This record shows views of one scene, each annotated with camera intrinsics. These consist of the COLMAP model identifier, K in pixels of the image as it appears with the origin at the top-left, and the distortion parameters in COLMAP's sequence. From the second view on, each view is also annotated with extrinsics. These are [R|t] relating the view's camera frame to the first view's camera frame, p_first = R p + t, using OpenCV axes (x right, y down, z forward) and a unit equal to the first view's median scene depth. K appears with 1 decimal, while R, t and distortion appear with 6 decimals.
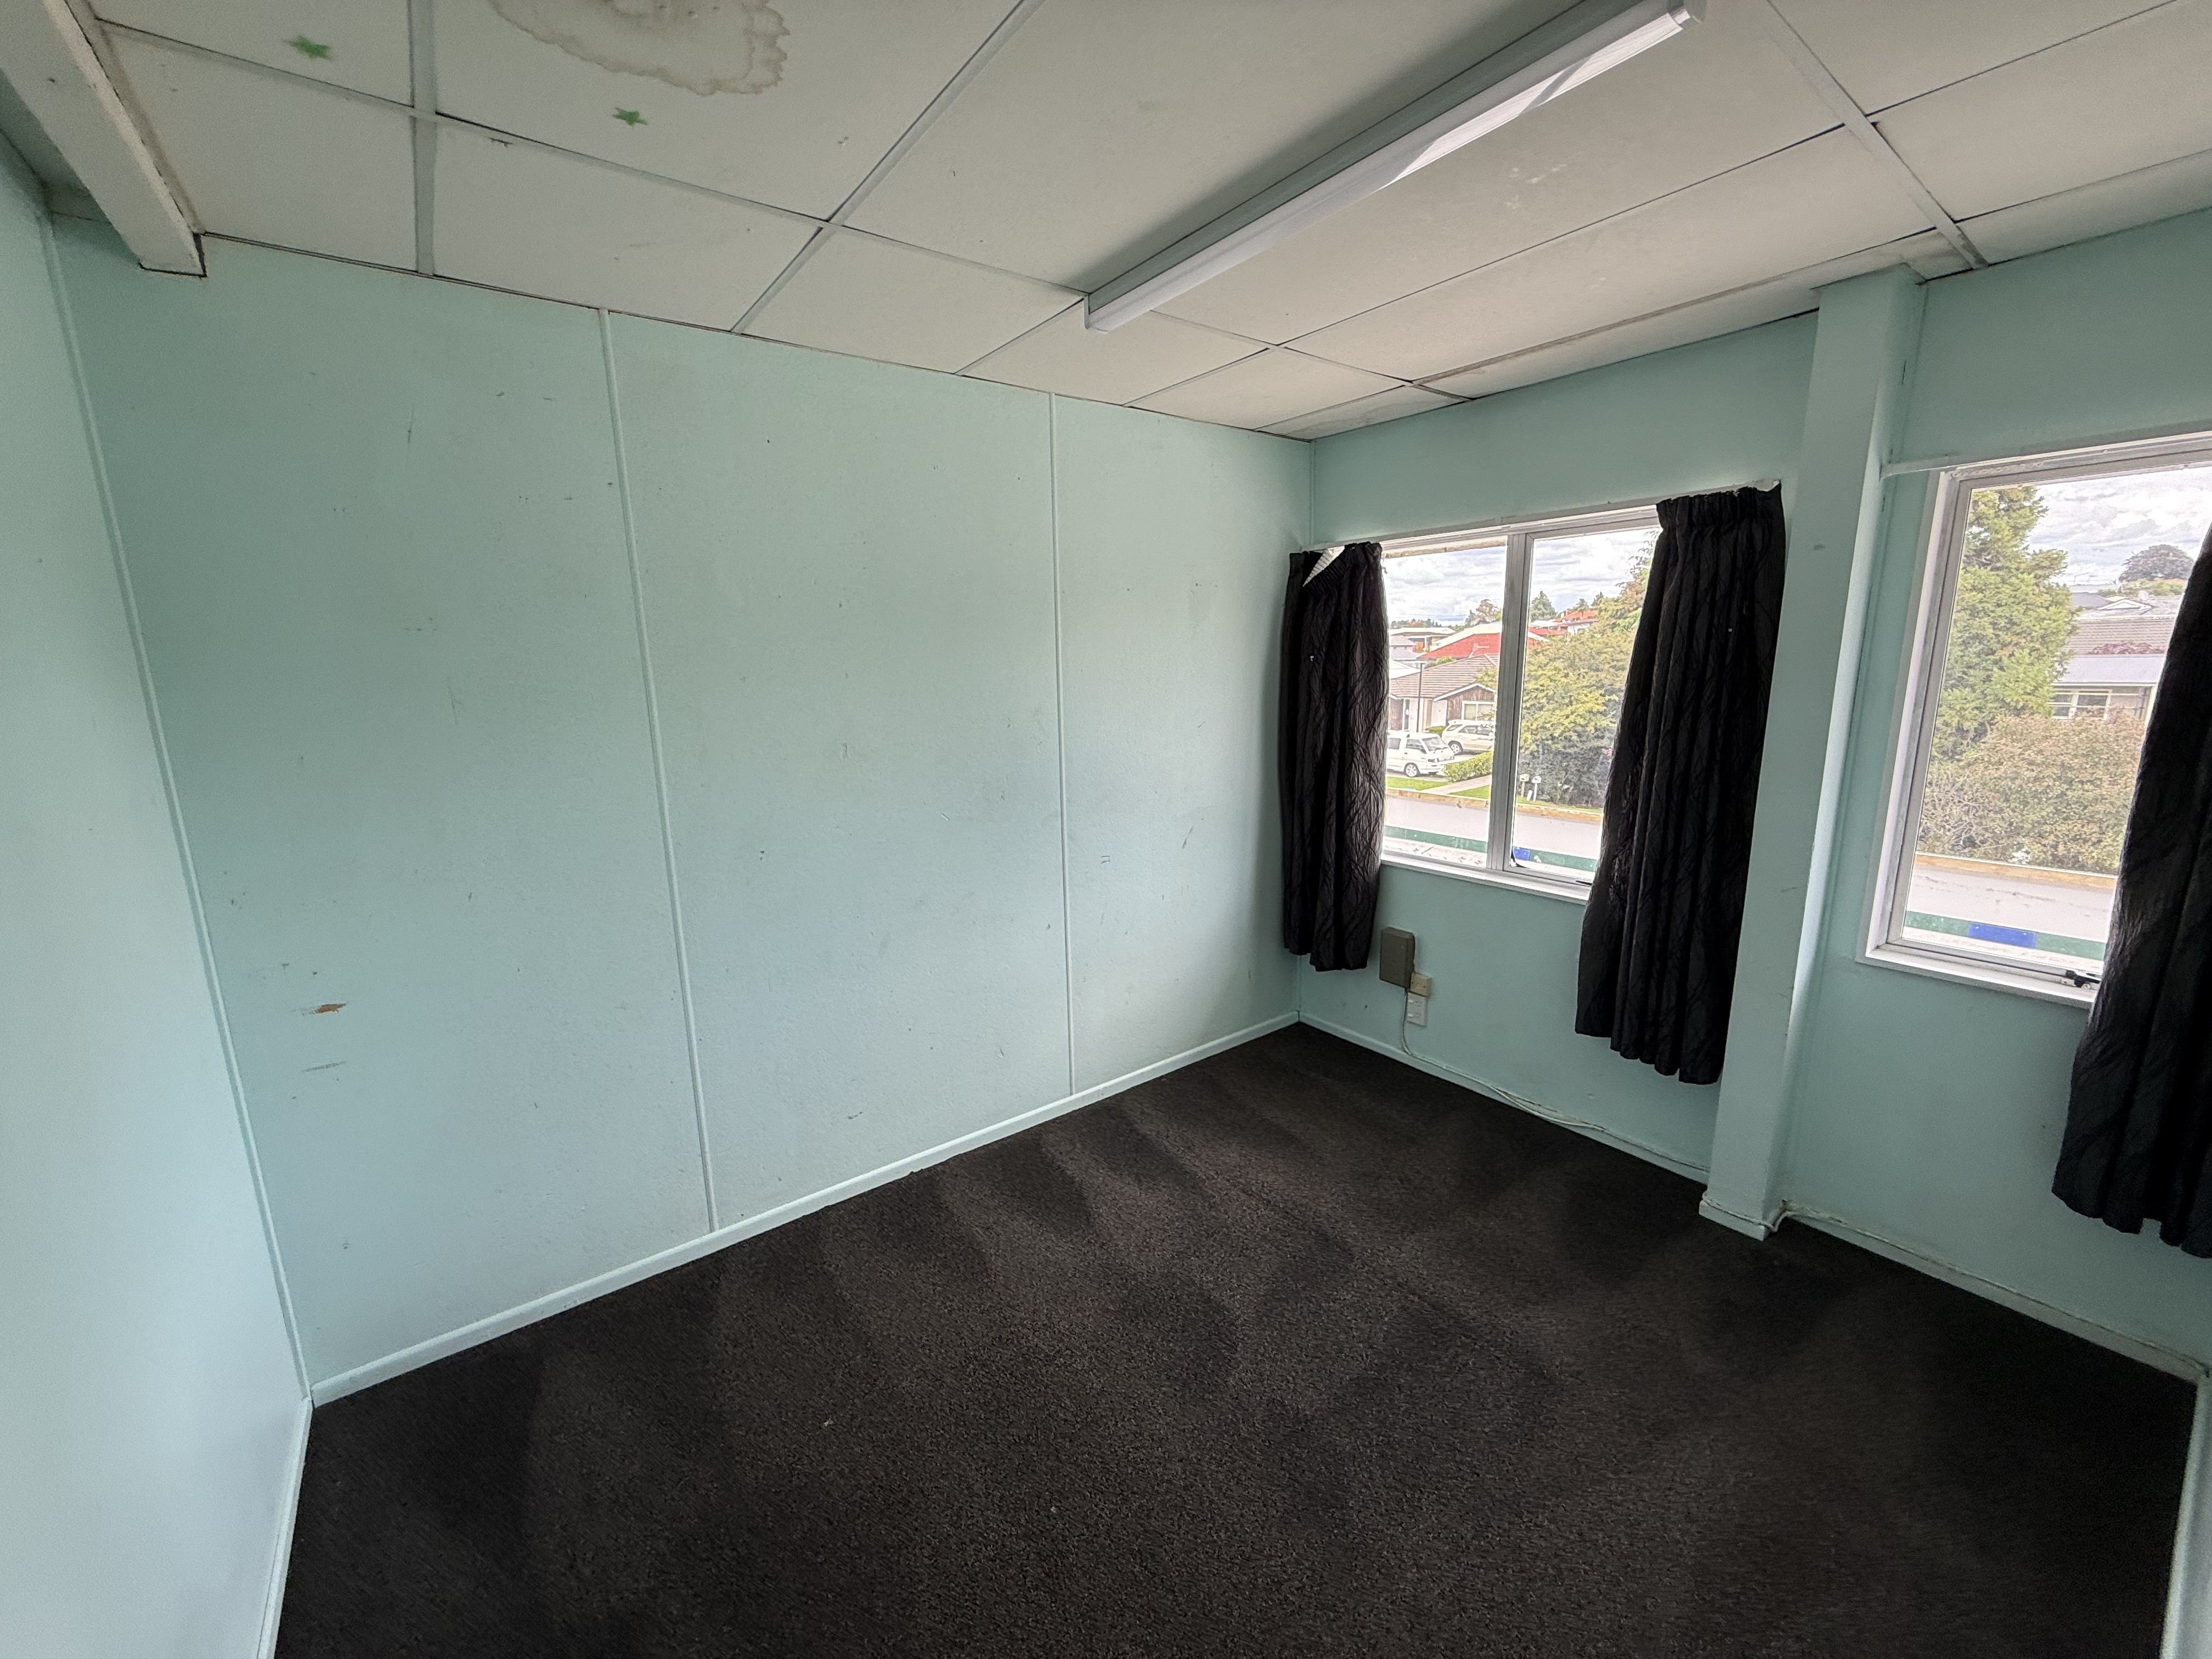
lens RADIAL K [[879.7, 0, 1102.8], [0, 879.7, 830.7], [0, 0, 1]] dist [0.001285, 0.000261]
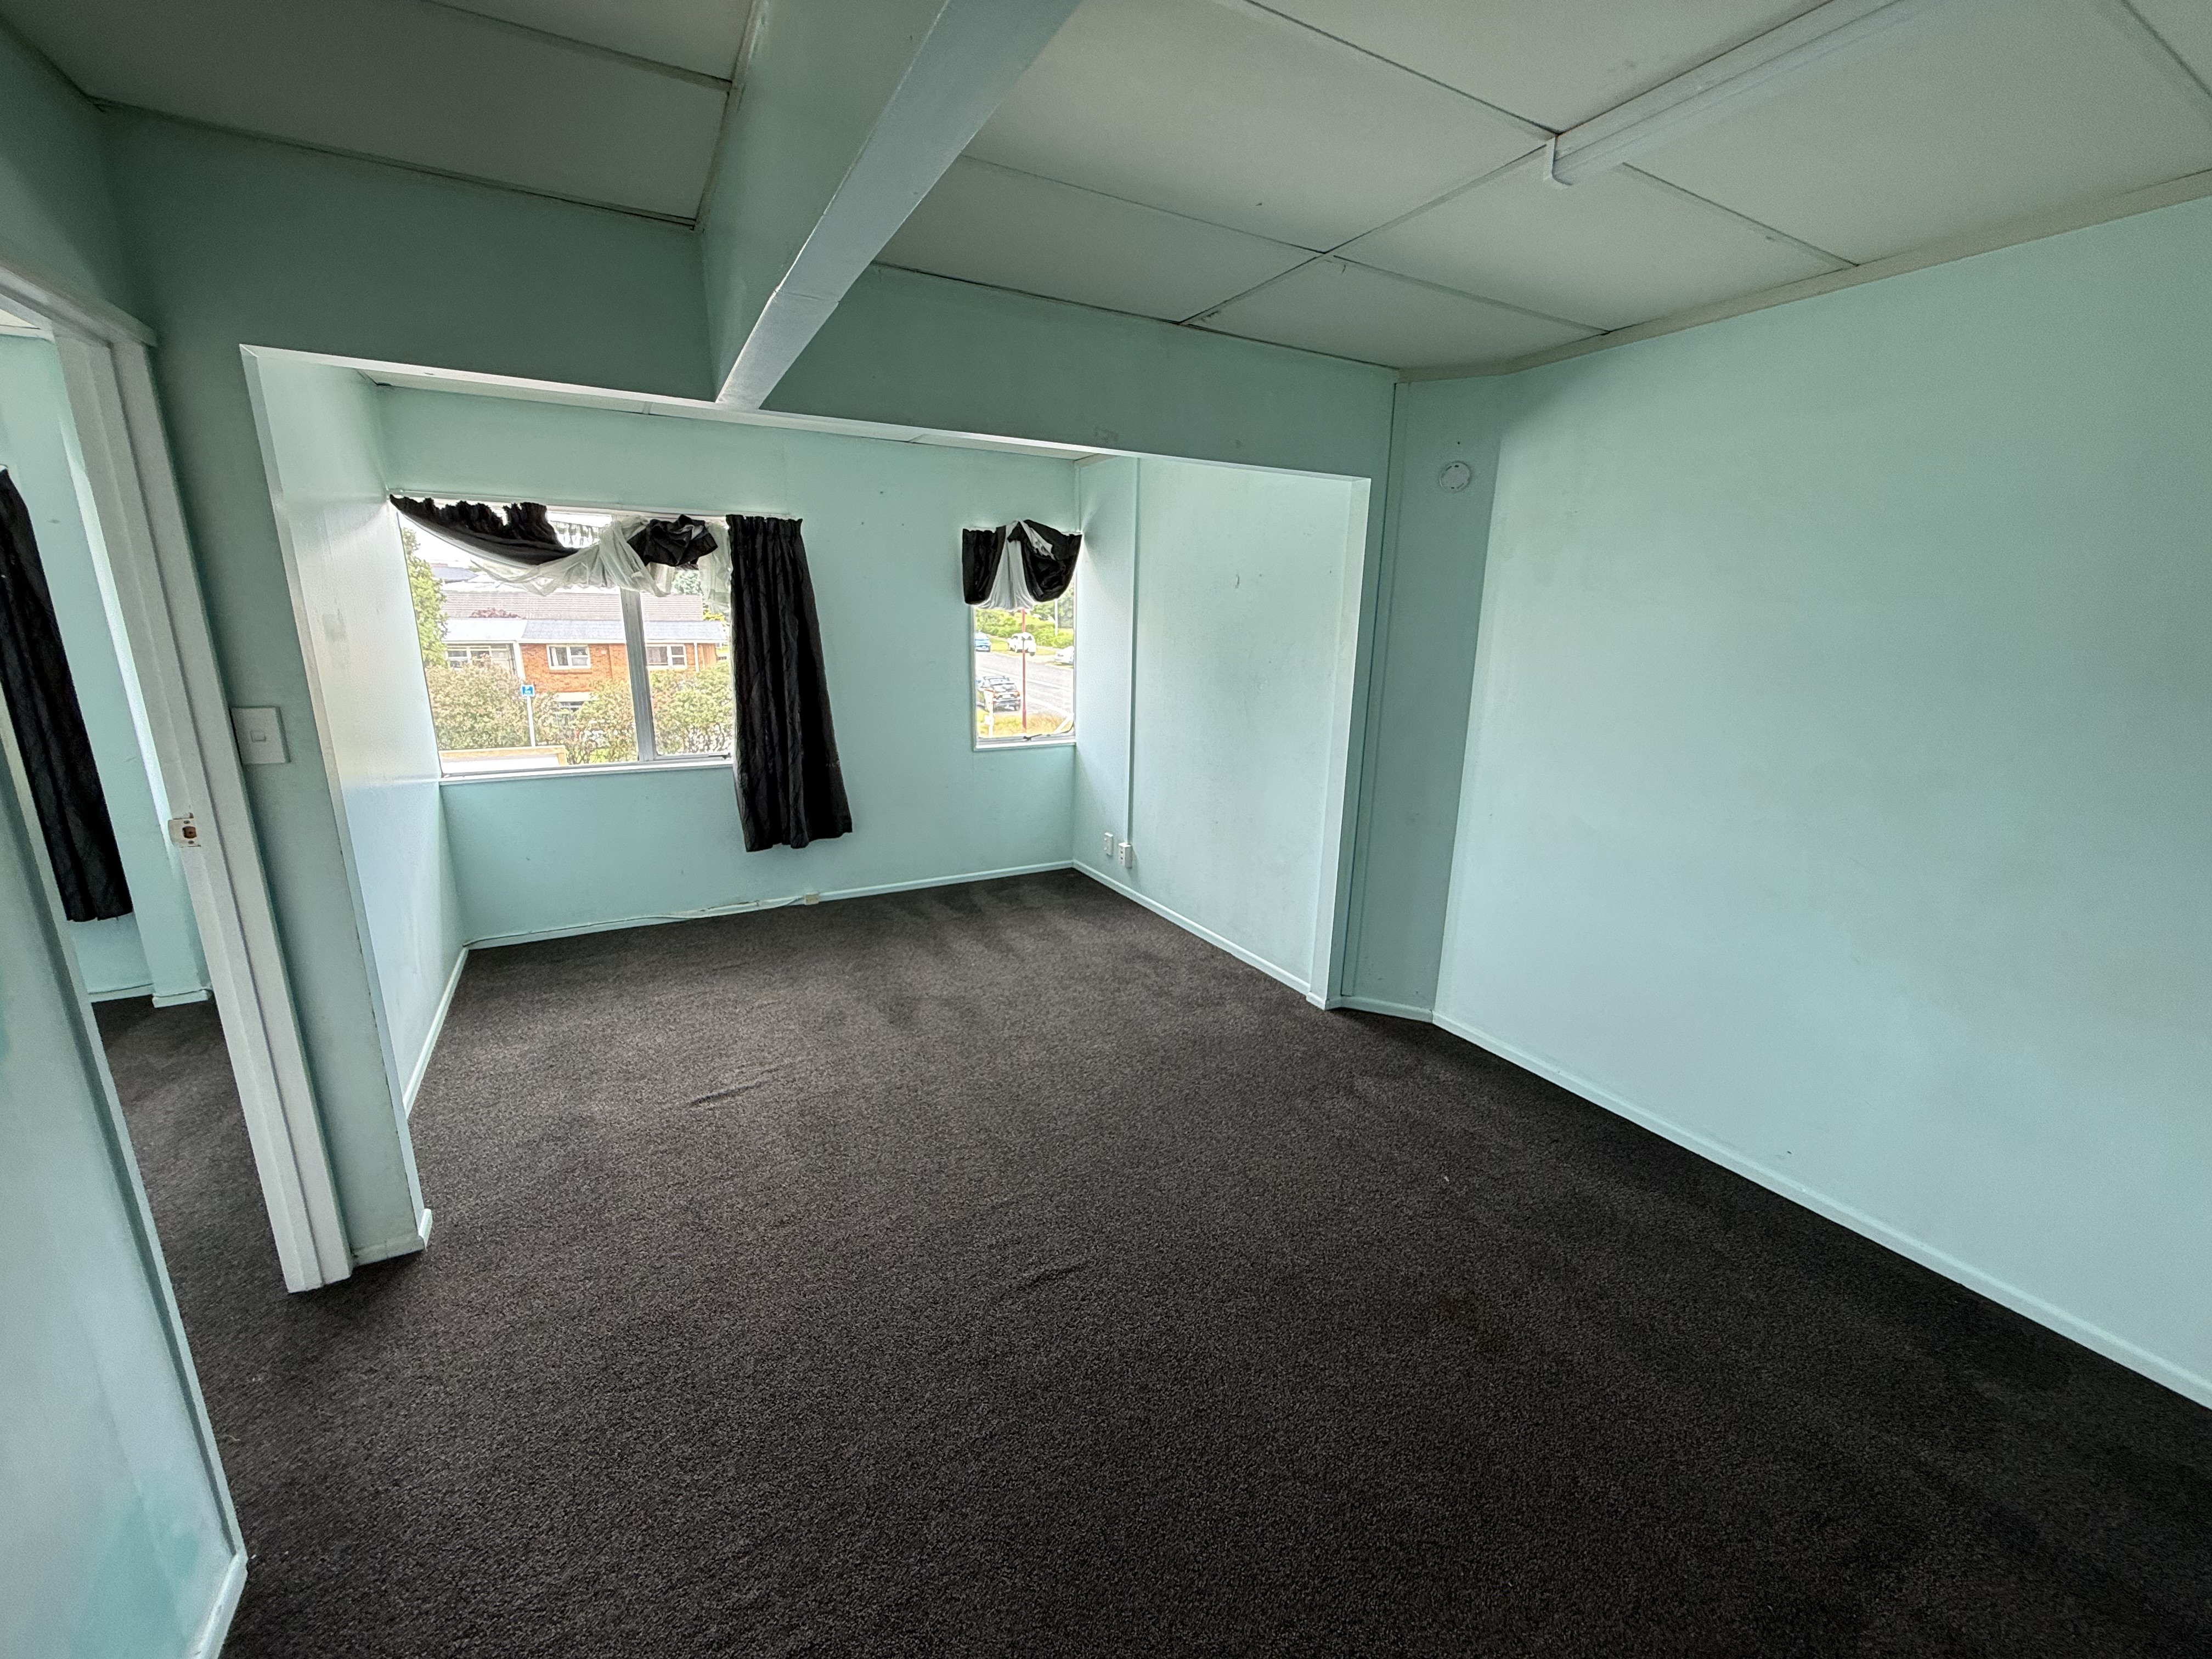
lens RADIAL K [[879.7, 0, 1105.6], [0, 879.7, 833.7], [0, 0, 1]] dist [0.001285, 0.000261]
pose [[0.142083, -0.222067, 0.964624, -0.049793], [0.179798, 0.964089, 0.195461, 0.022176], [-0.973388, 0.145666, 0.176908, -0.095225]]
